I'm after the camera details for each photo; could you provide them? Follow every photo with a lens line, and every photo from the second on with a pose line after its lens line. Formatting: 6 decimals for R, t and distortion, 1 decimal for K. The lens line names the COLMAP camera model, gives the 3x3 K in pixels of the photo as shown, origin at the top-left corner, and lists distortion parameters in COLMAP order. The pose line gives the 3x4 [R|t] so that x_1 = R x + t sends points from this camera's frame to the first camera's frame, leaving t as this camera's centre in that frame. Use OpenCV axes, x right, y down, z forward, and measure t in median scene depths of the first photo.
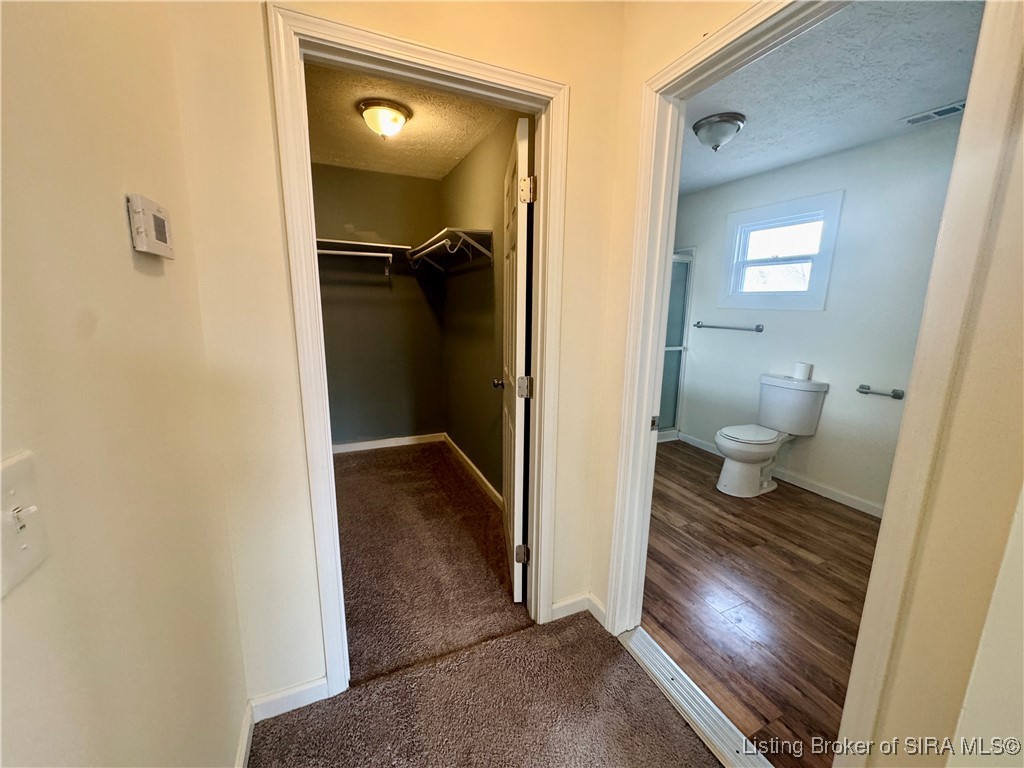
lens RADIAL K [[409.2, 0, 512.0], [0, 409.2, 384.0], [0, 0, 1]] dist [-0.000203, 0.000193]
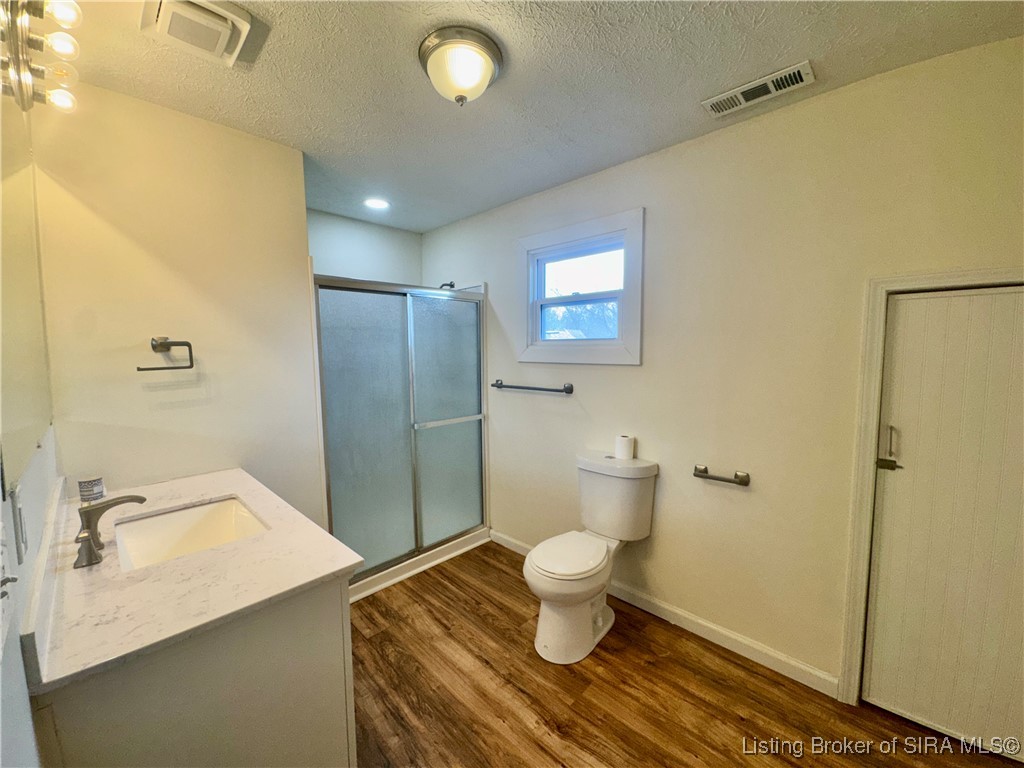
lens RADIAL K [[409.0, 0, 514.2], [0, 409.0, 381.4], [0, 0, 1]] dist [-0.001015, -0.000187]
pose [[0.925856, -0.050645, 0.374467, 0.264110], [0.094822, 0.990409, -0.100495, -0.093800], [-0.365786, 0.128552, 0.921778, 0.391309]]
